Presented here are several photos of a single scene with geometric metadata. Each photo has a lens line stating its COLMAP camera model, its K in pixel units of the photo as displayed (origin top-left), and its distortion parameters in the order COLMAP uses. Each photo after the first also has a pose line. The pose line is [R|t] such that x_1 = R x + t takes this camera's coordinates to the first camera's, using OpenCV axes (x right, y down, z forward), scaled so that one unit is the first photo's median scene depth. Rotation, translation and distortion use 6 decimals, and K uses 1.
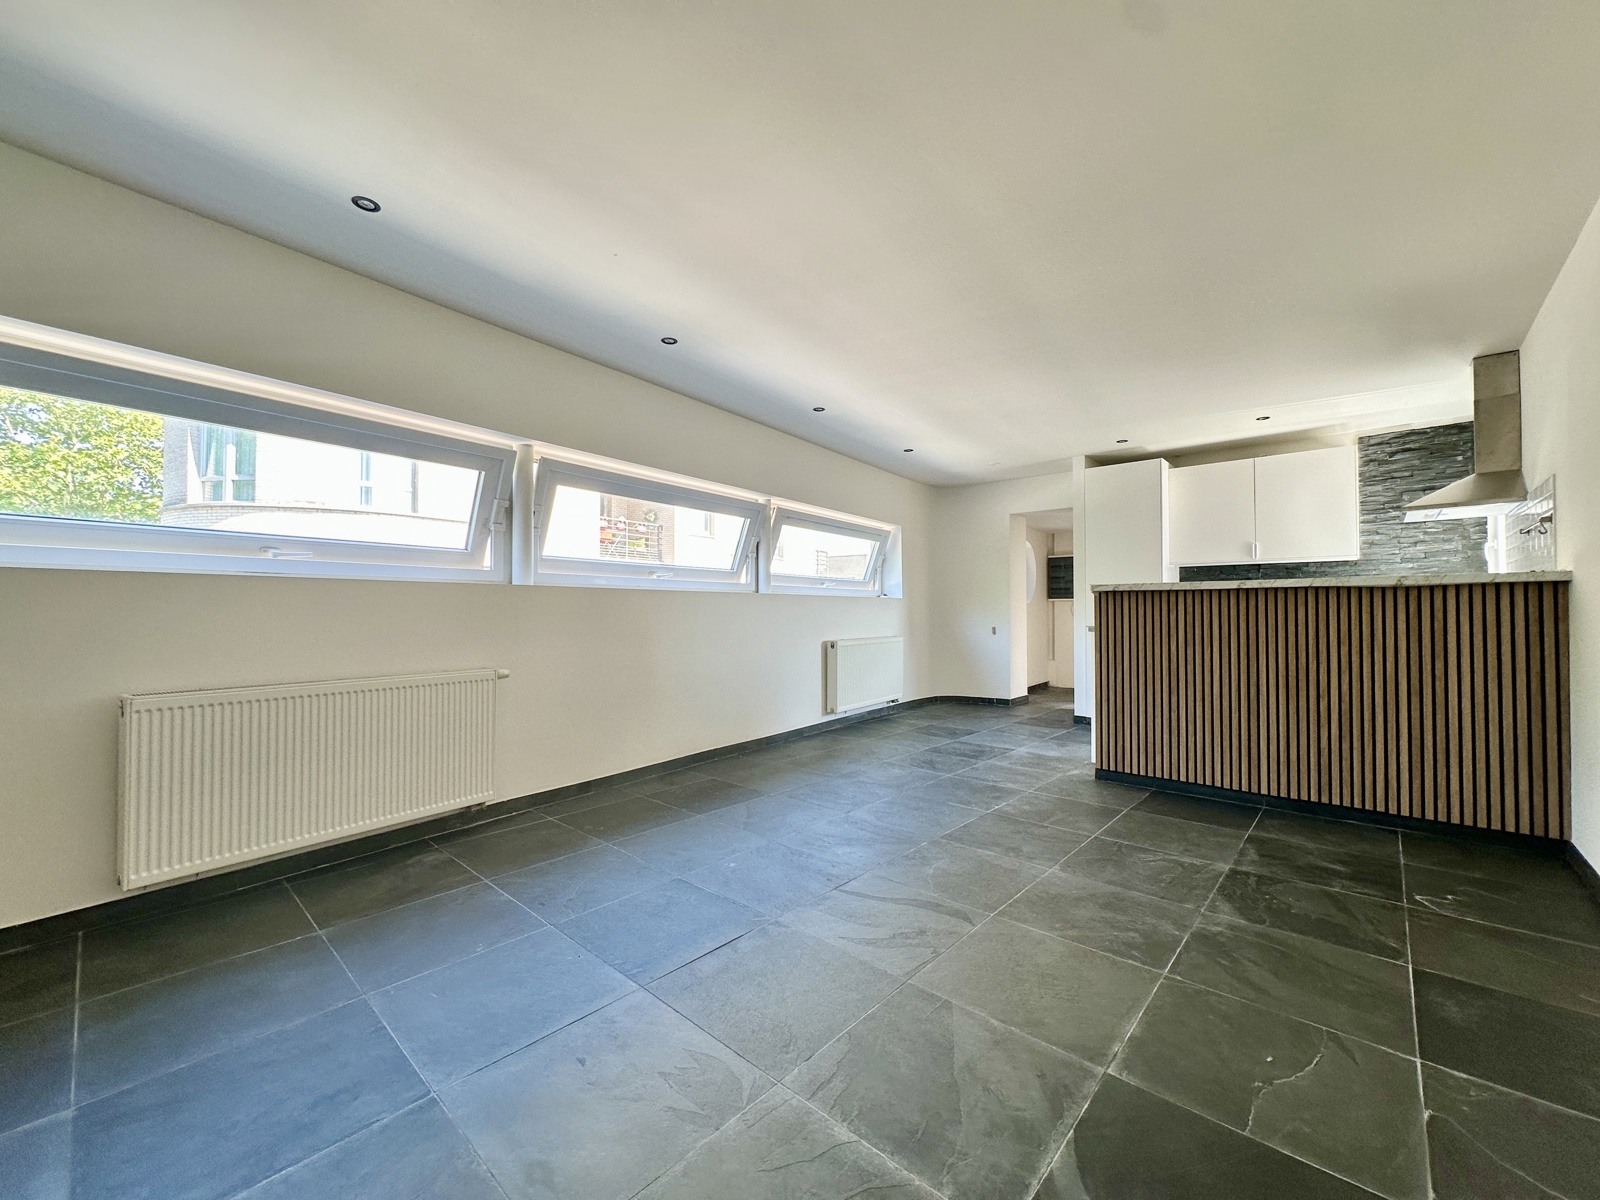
lens RADIAL K [[638.8, 0, 801.6], [0, 638.8, 598.6], [0, 0, 1]] dist [-0.002748, 0.000677]
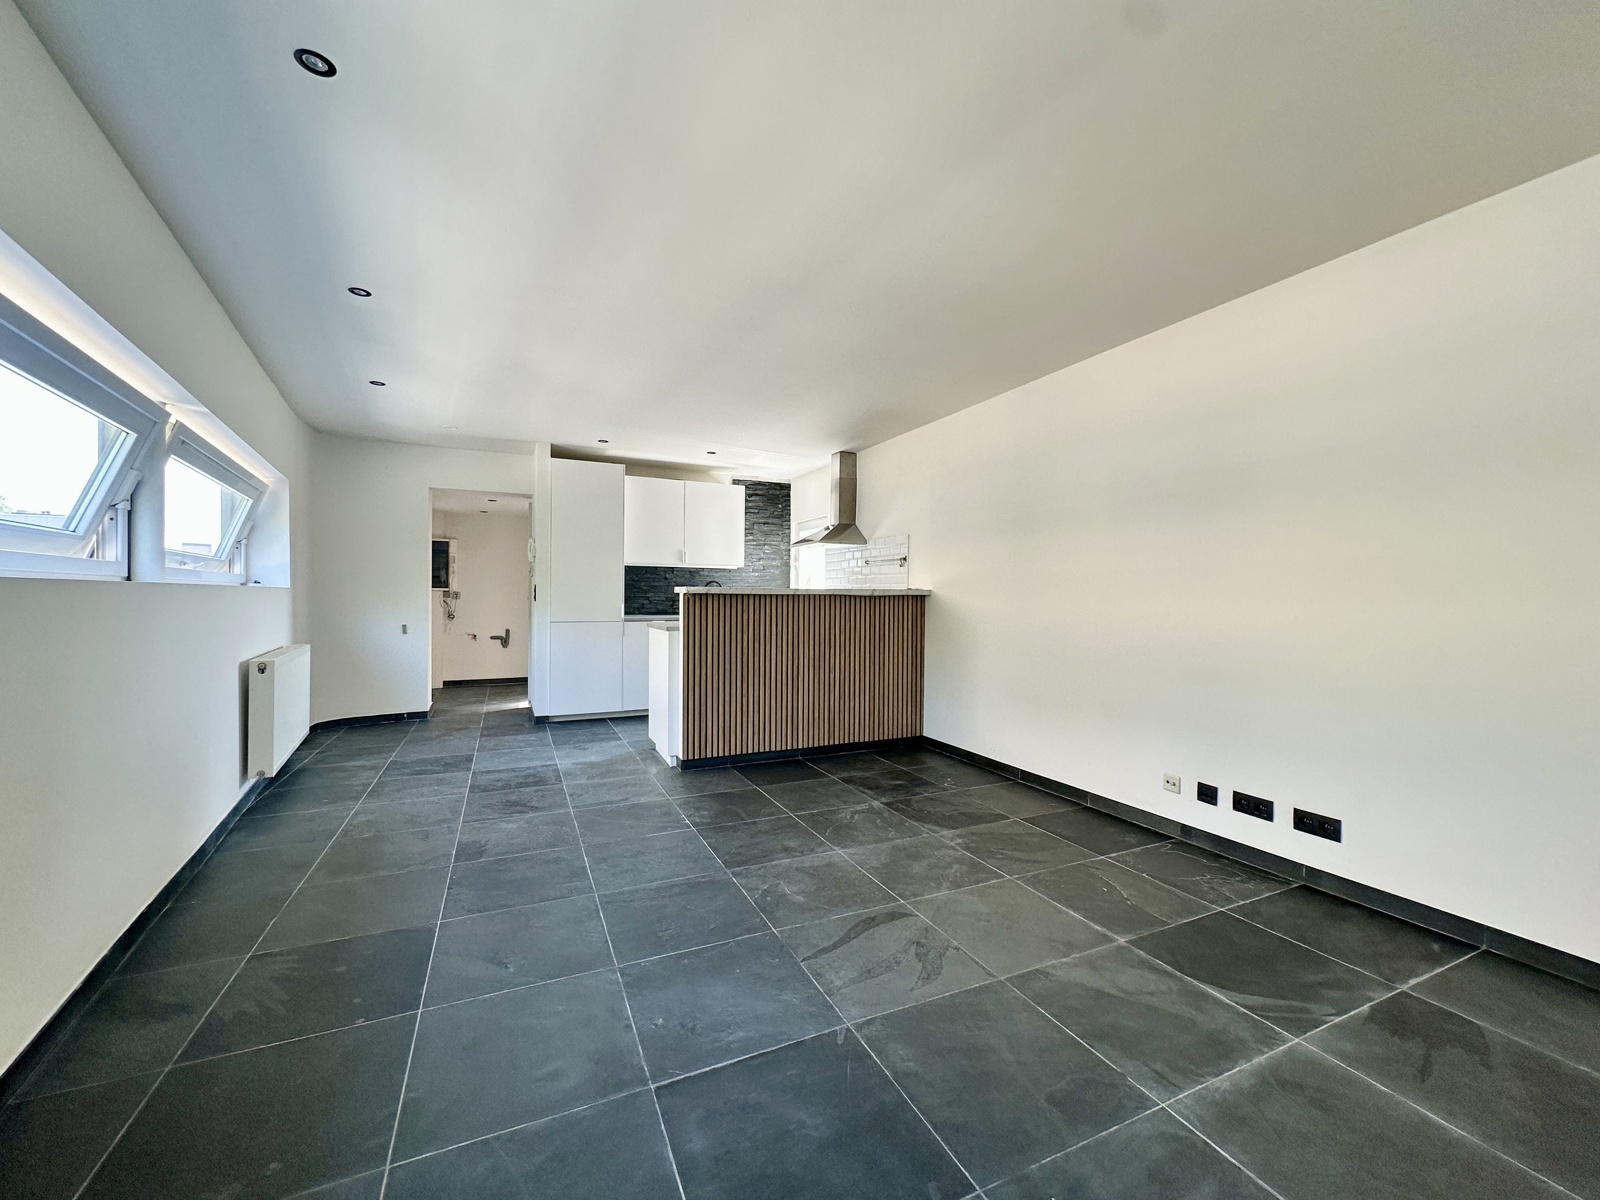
lens RADIAL K [[638.8, 0, 799.2], [0, 638.8, 598.2], [0, 0, 1]] dist [-0.002748, 0.000677]
pose [[0.397846, 0.001001, 0.917452, -0.572105], [-0.026236, 0.999603, 0.010287, -0.024571], [-0.917077, -0.028163, 0.397715, 0.543163]]
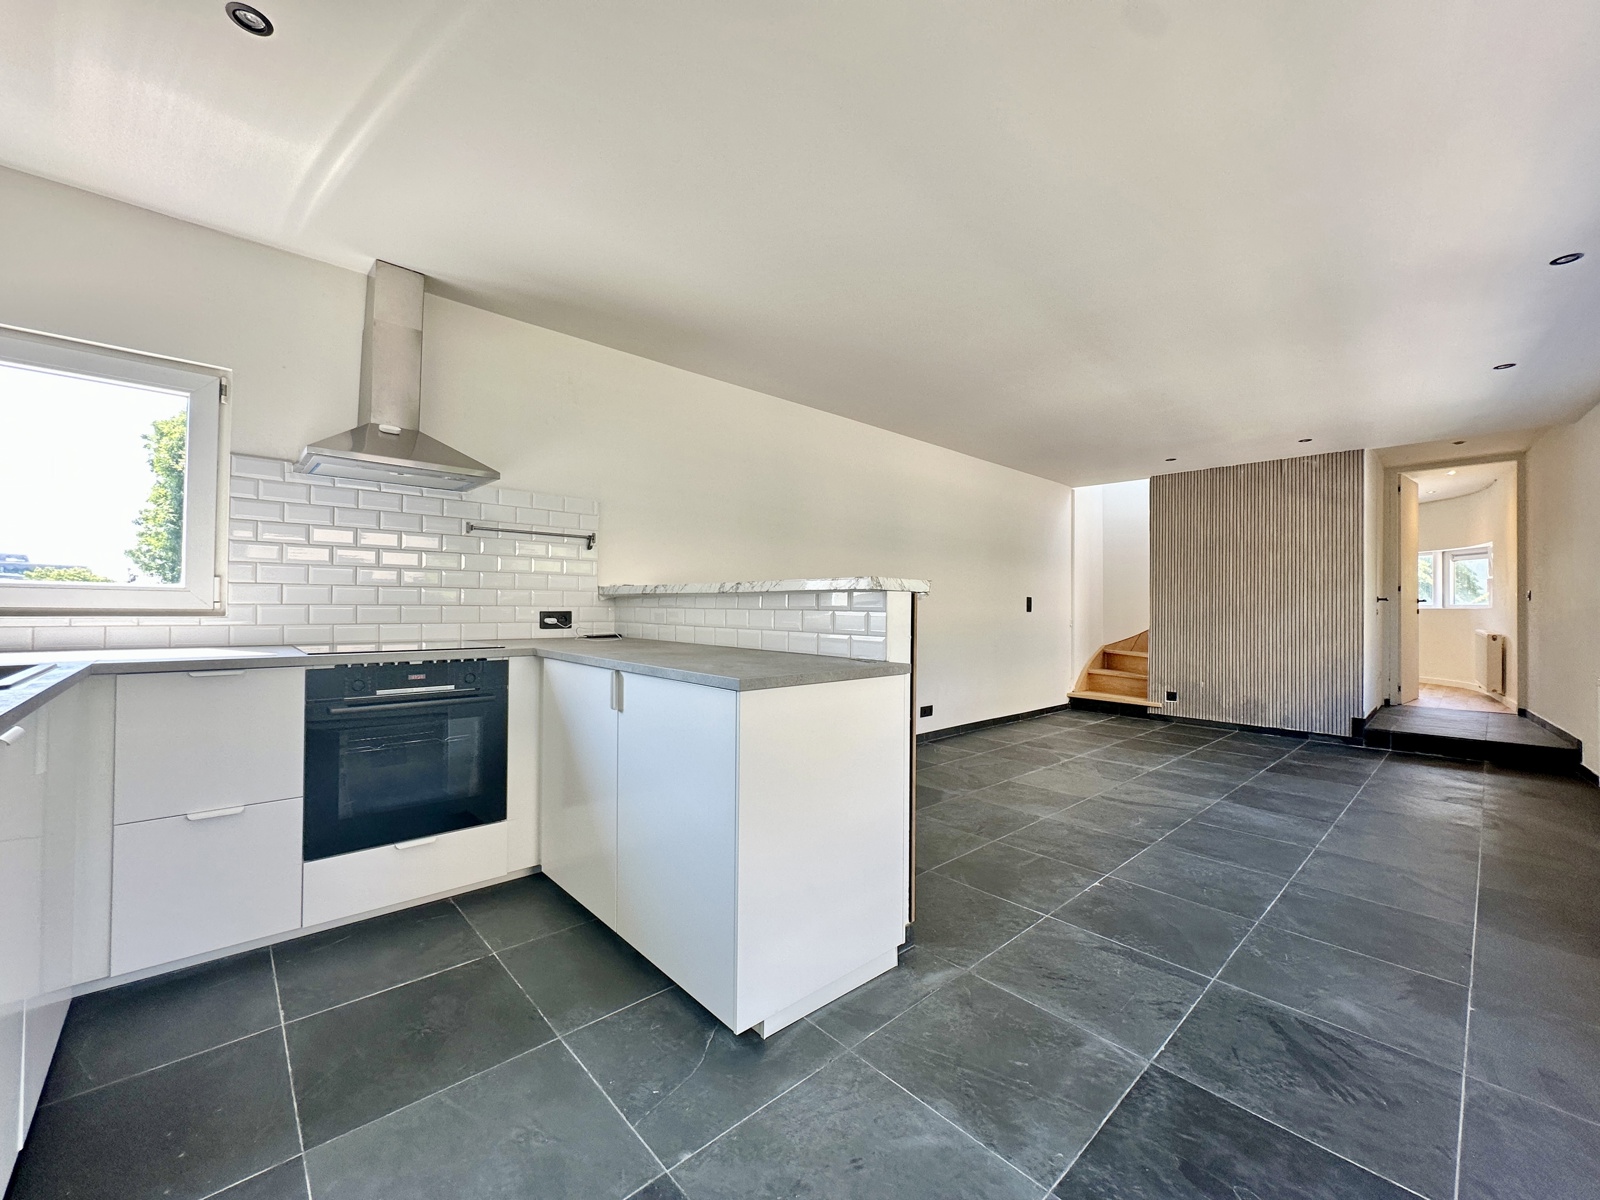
lens RADIAL K [[638.8, 0, 800.4], [0, 638.8, 599.4], [0, 0, 1]] dist [-0.002748, 0.000677]
pose [[-0.995563, -0.009784, 0.093592, 0.672804], [-0.012881, 0.999388, -0.032537, 0.018008], [-0.093216, -0.033599, -0.995079, 2.053943]]
